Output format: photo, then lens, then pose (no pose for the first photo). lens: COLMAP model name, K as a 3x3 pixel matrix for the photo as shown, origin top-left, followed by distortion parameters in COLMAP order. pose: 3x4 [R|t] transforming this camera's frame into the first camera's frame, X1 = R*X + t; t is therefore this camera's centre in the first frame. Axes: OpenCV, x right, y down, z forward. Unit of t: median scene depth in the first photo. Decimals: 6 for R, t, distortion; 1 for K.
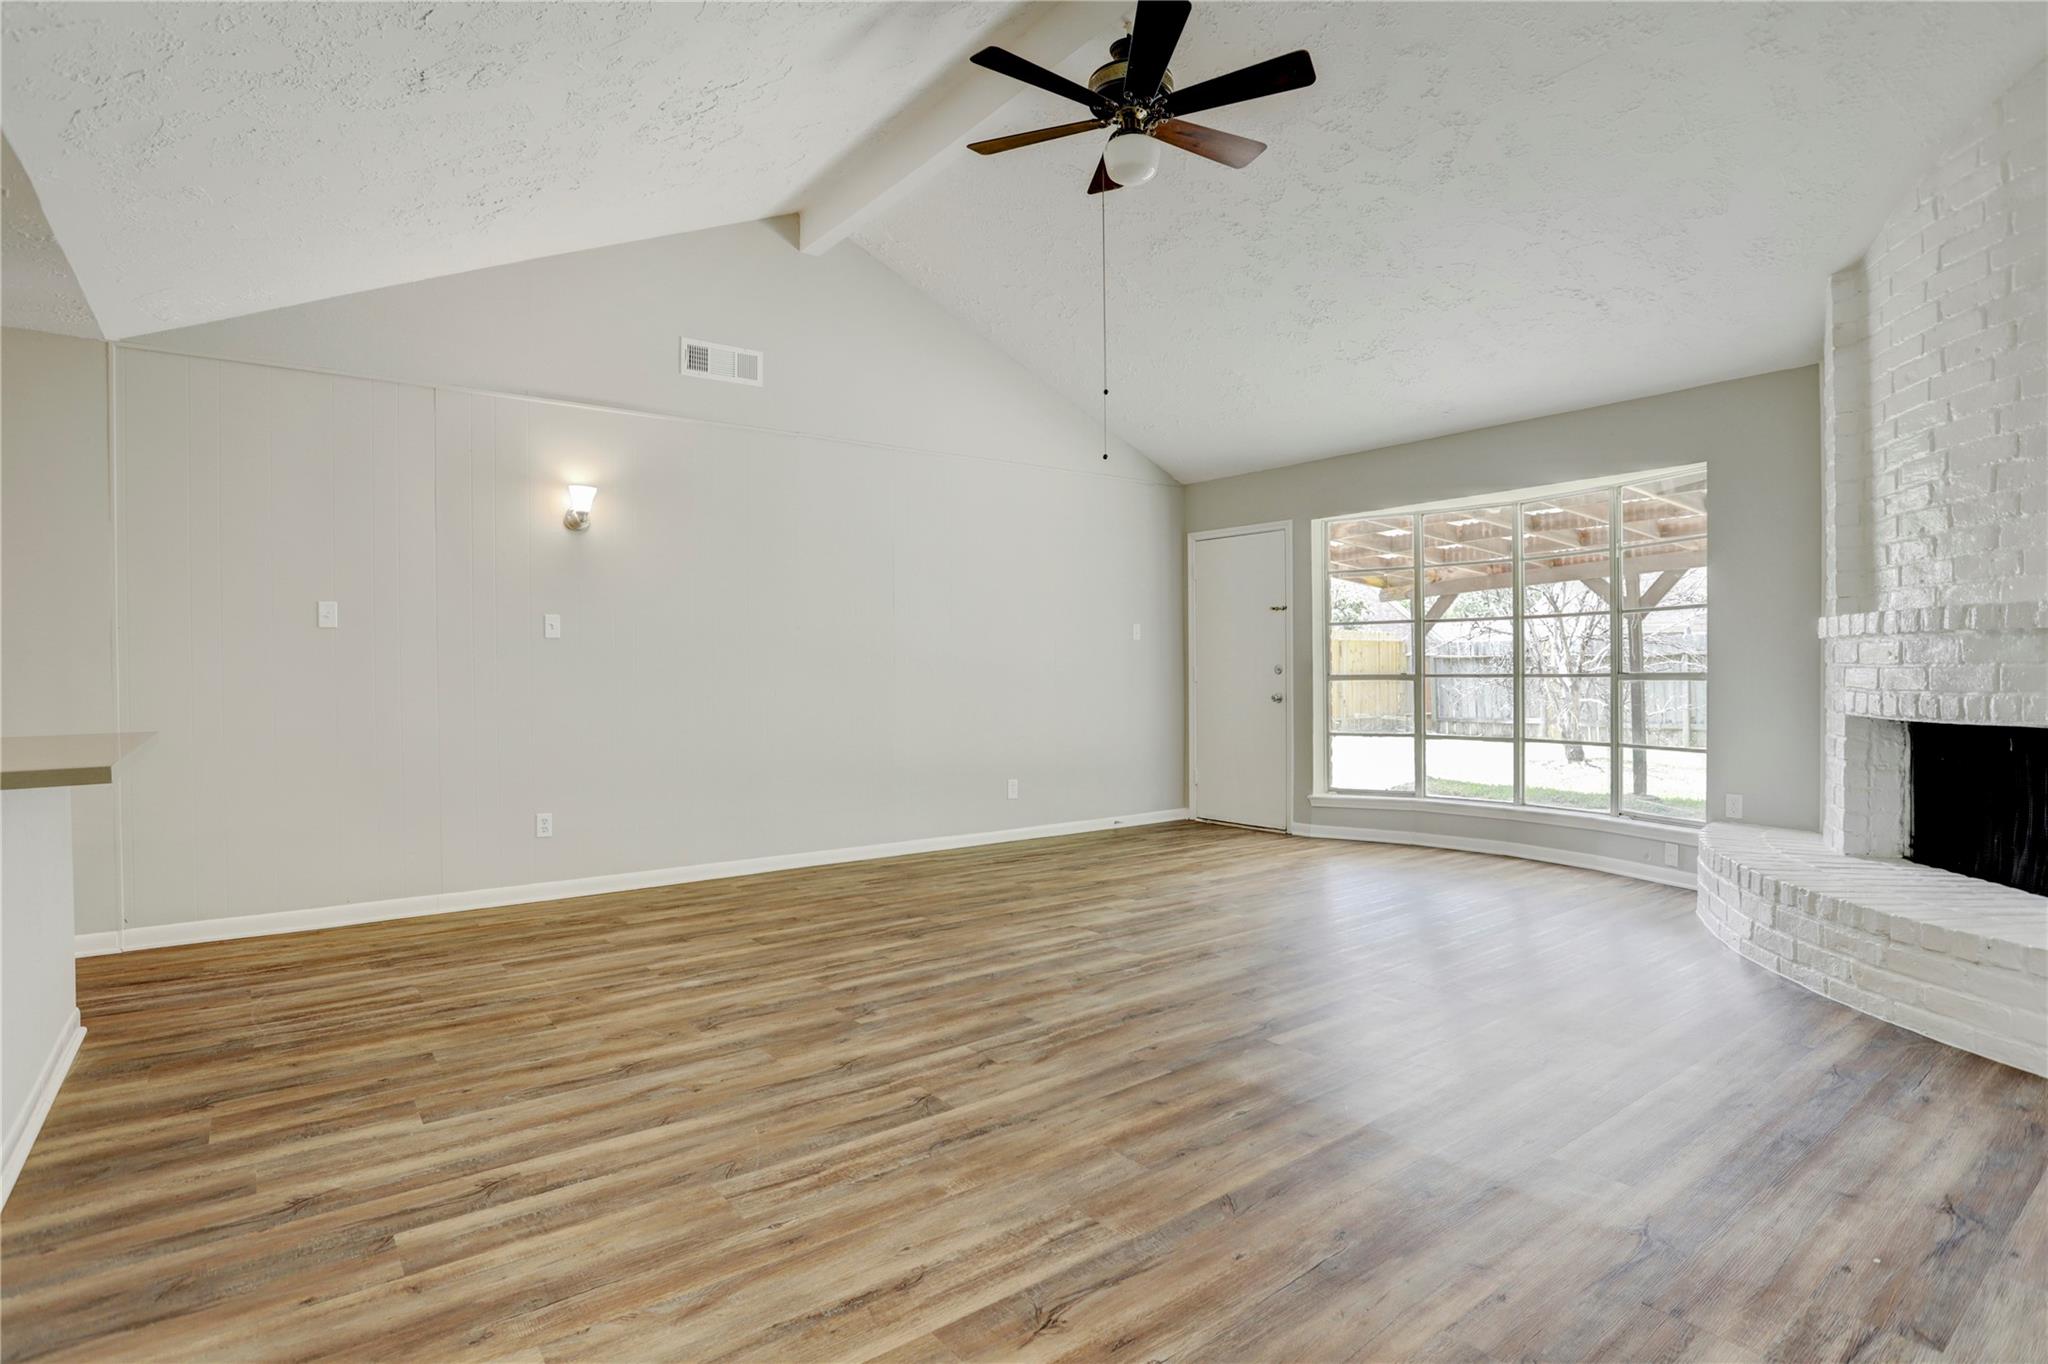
lens RADIAL K [[1012.8, 0, 1008.1], [0, 1012.8, 665.6], [0, 0, 1]] dist [-0.040438, 0.019083]
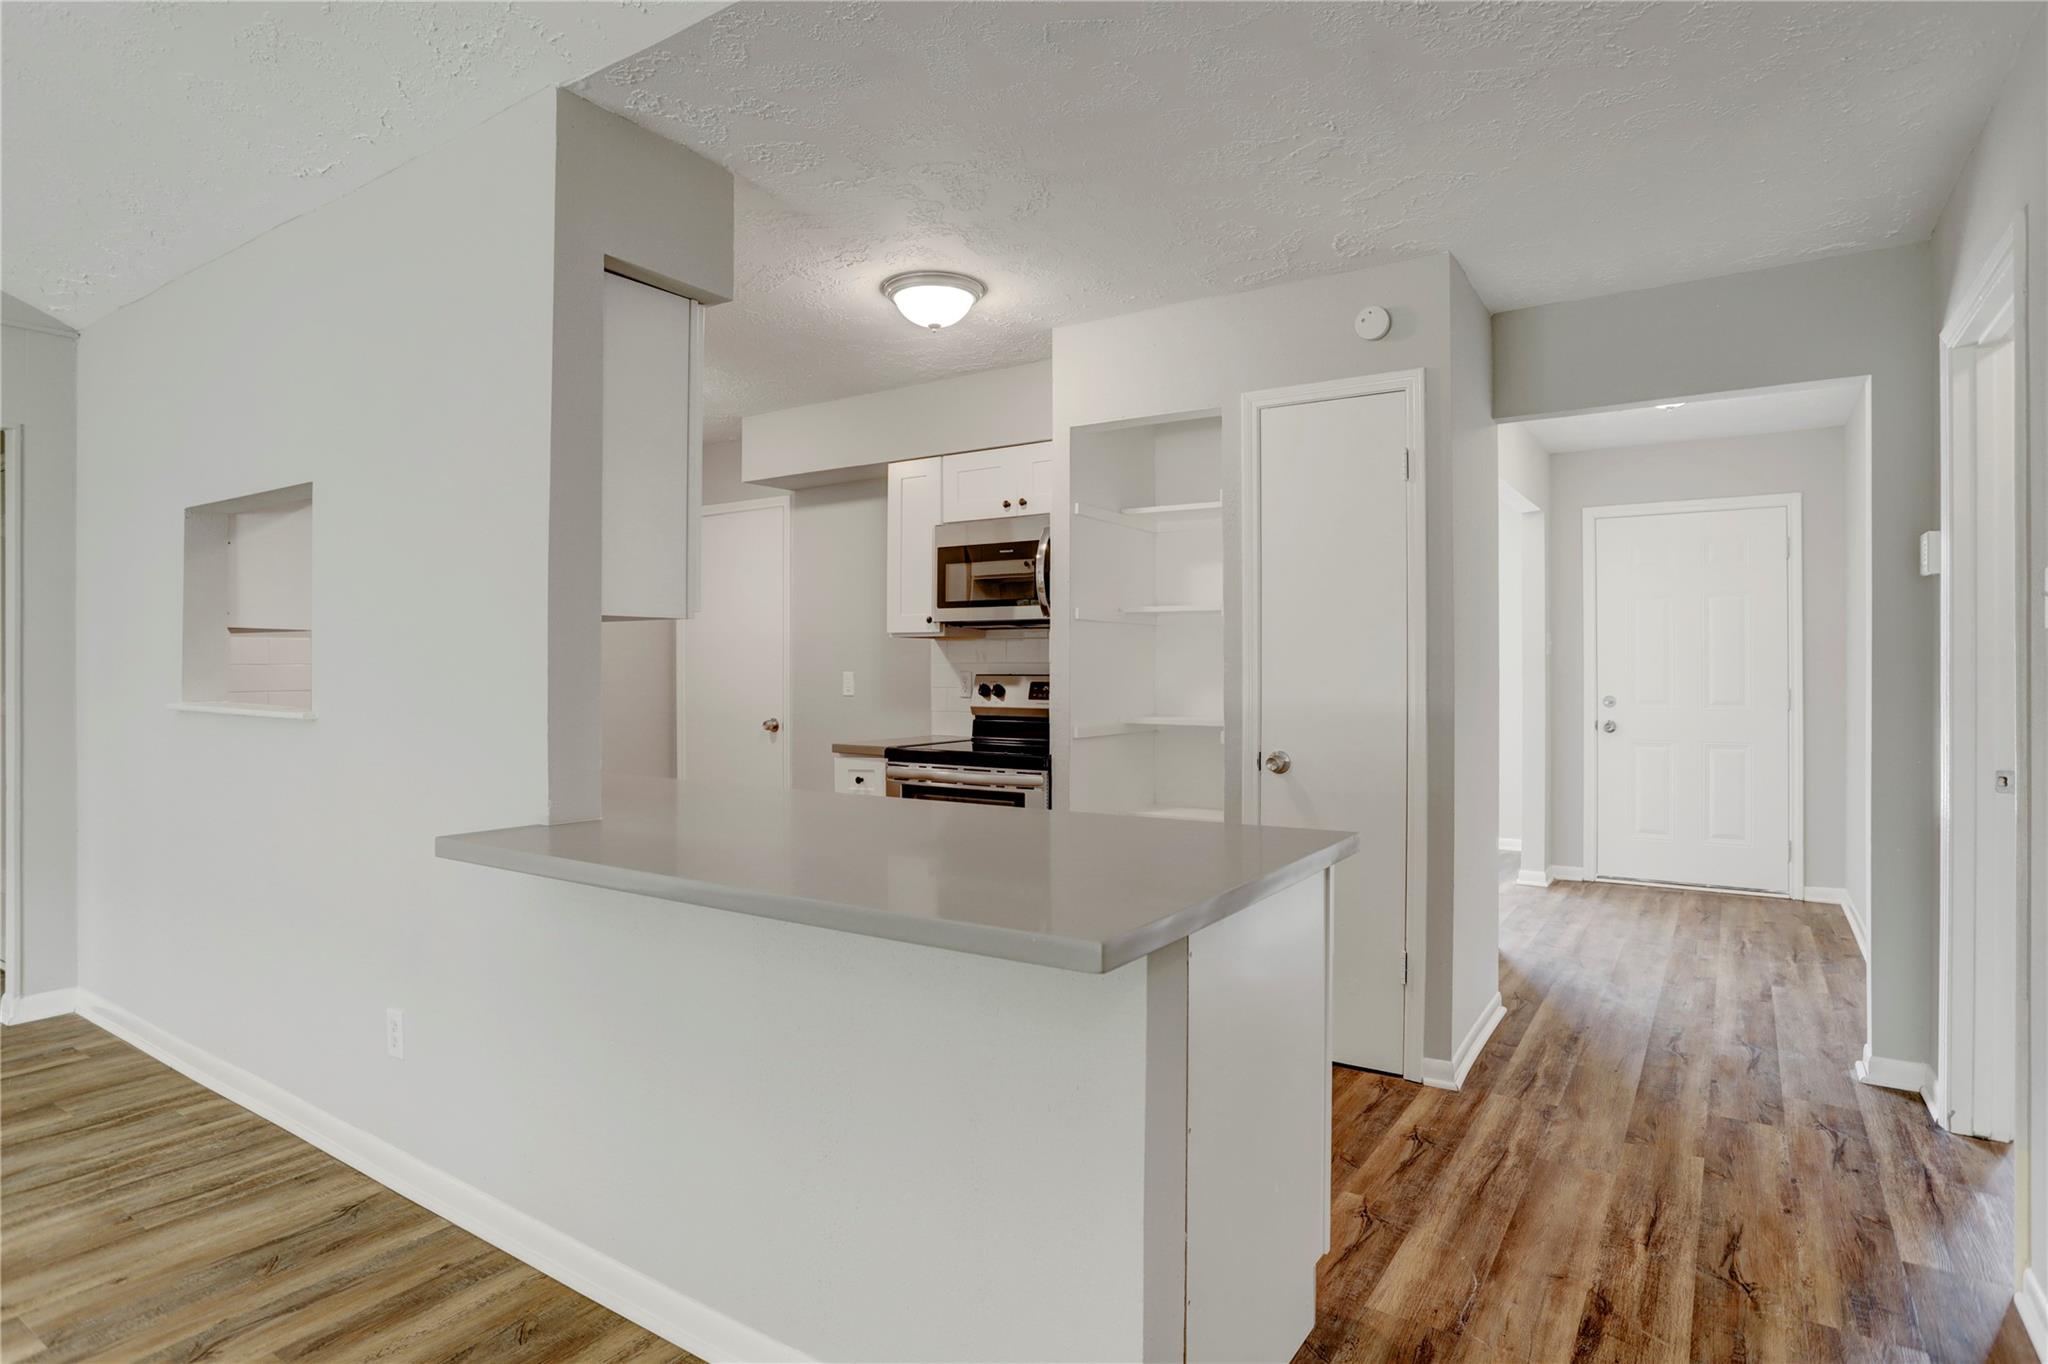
lens RADIAL K [[1087.5, 0, 1024.2], [0, 1087.5, 667.4], [0, 0, 1]] dist [-0.046791, 0.021176]
pose [[-0.945072, 0.010403, -0.326697, -0.693246], [0.010292, 0.999945, 0.002068, -0.031183], [0.326701, -0.001408, -0.945127, 1.334106]]
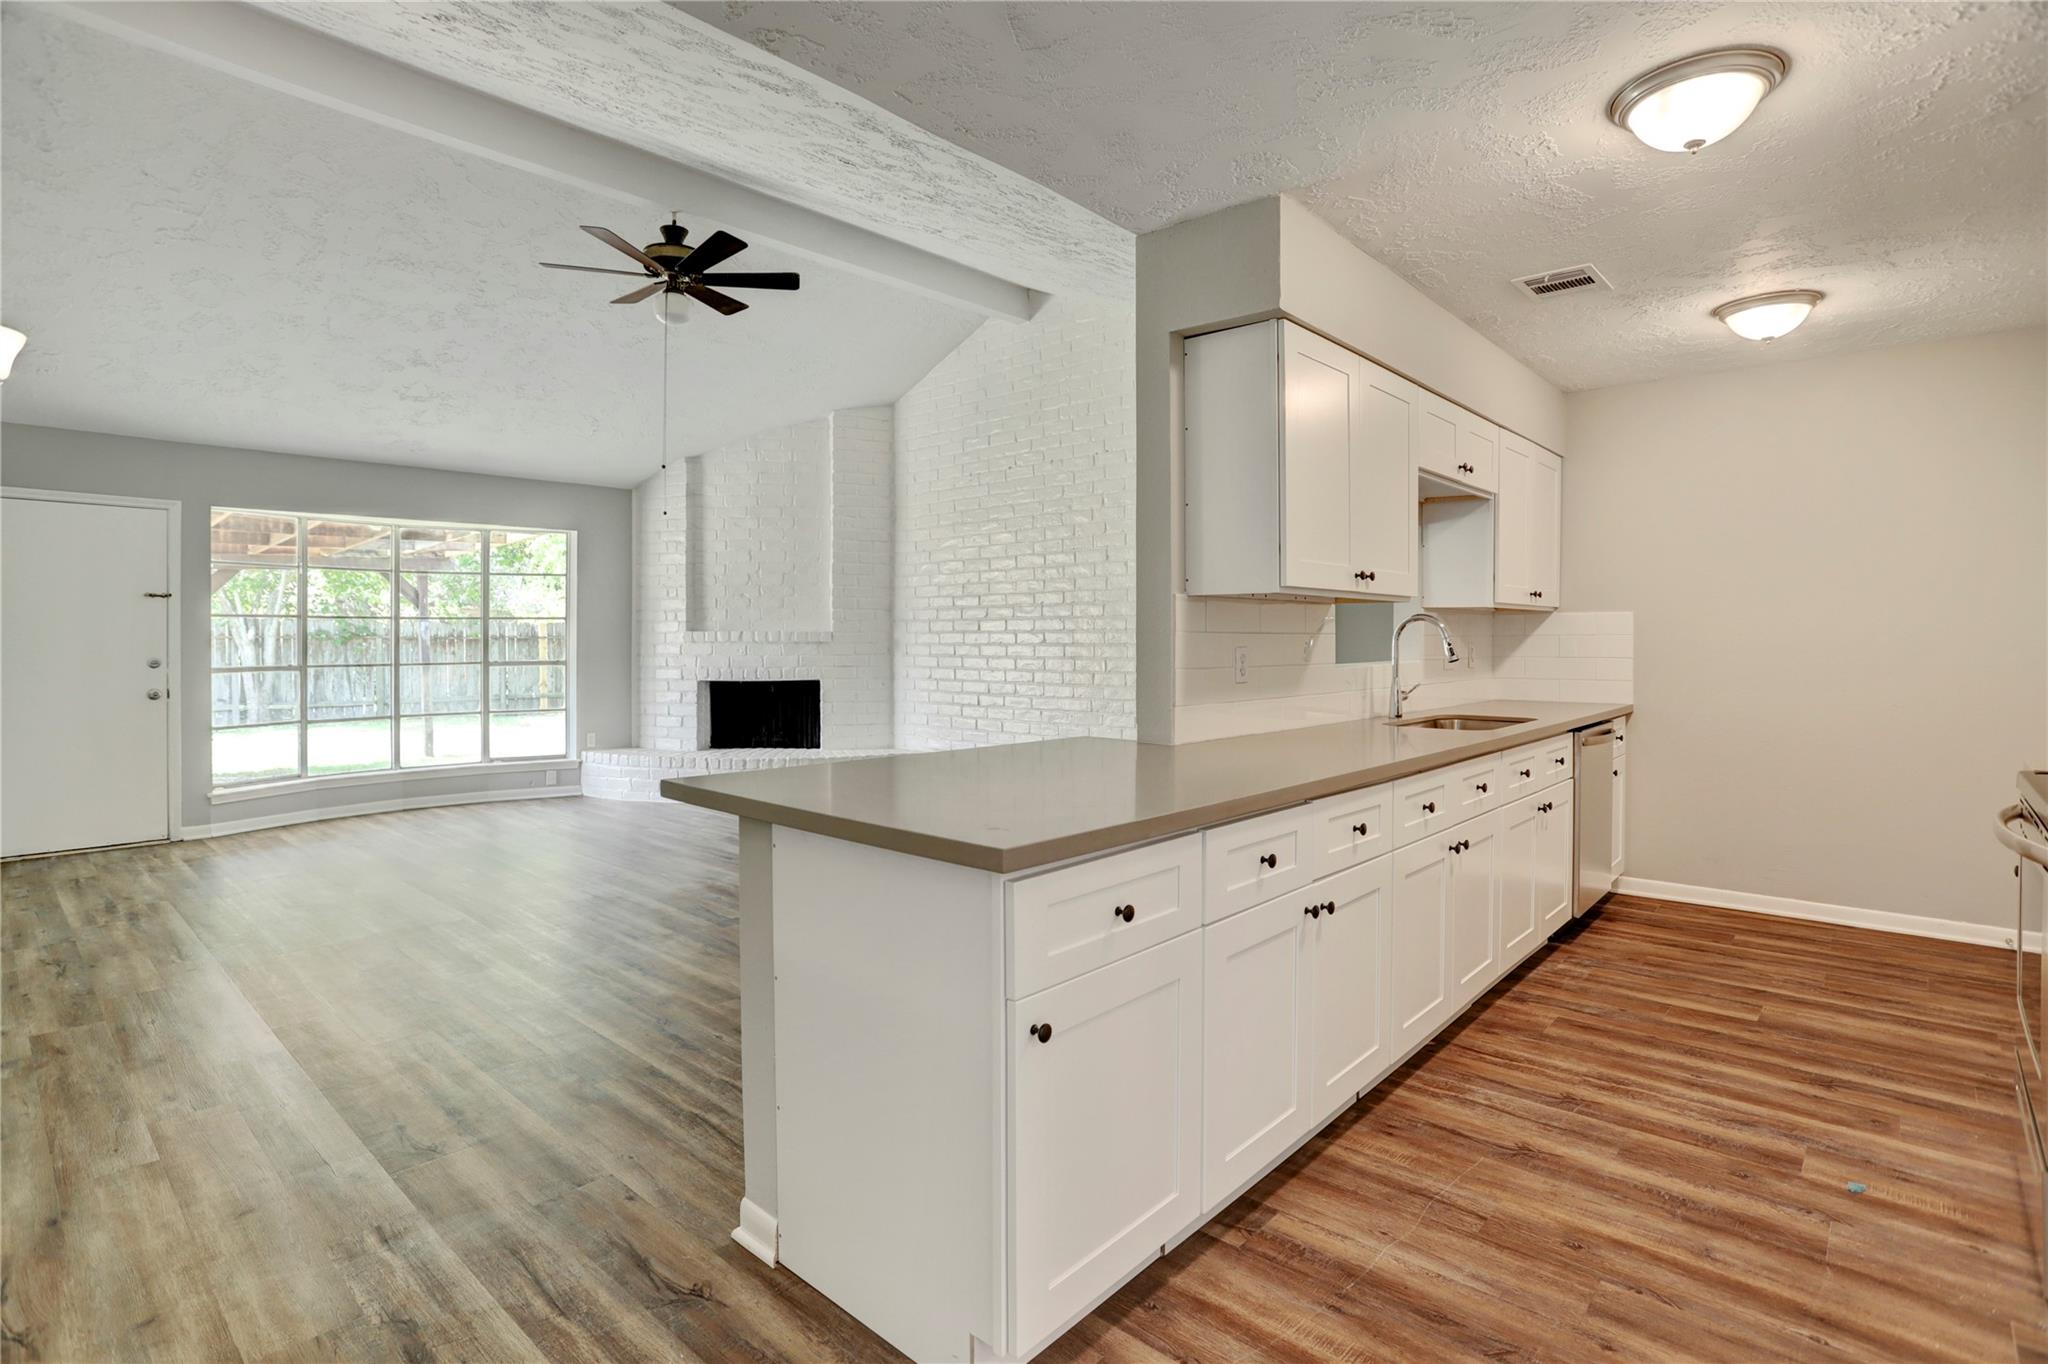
lens RADIAL K [[1012.8, 0, 1002.5], [0, 1012.8, 640.5], [0, 0, 1]] dist [-0.040438, 0.019083]
pose [[-0.161331, 0.010056, 0.986849, -1.547023], [-0.000151, 0.999948, -0.010214, -0.014897], [-0.986900, -0.001797, -0.161321, 0.859618]]
